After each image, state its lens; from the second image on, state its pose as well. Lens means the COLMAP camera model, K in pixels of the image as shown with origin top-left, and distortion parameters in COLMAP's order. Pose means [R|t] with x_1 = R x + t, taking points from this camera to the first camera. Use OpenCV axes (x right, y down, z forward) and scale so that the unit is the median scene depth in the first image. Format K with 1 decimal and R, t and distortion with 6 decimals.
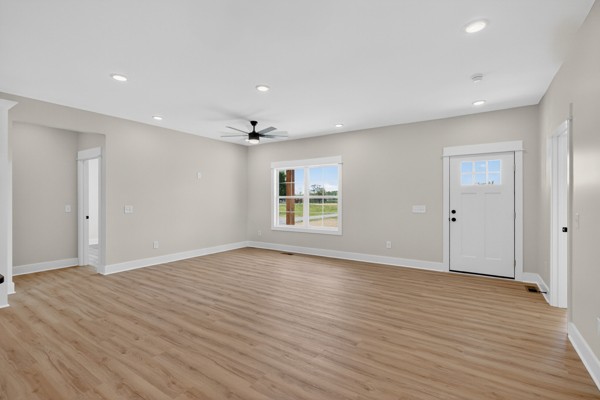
lens RADIAL K [[282.8, 0, 298.3], [0, 282.8, 201.8], [0, 0, 1]] dist [-0.000918, -0.000058]
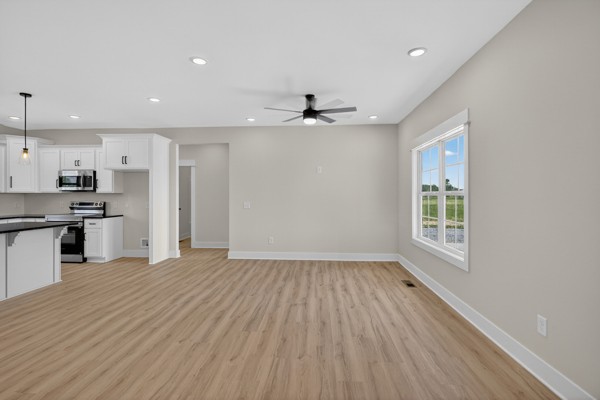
lens RADIAL K [[304.6, 0, 296.5], [0, 304.6, 196.8], [0, 0, 1]] dist [0.002369, 0.000095]
pose [[0.492683, 0.003797, -0.870200, 0.752177], [-0.013334, 0.999906, -0.003186, -0.006631], [0.870107, 0.013173, 0.492688, 0.783411]]
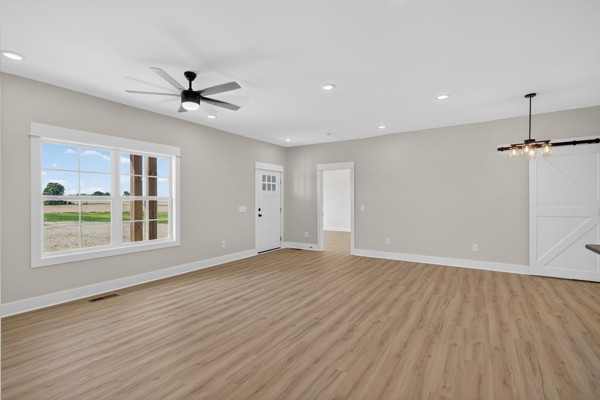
lens RADIAL K [[282.8, 0, 298.3], [0, 282.8, 201.8], [0, 0, 1]] dist [-0.000918, -0.000058]
pose [[-0.019444, -0.005157, 0.999798, -1.069940], [0.016026, 0.999857, 0.005469, -0.009835], [-0.999683, 0.016129, -0.019359, 1.086674]]
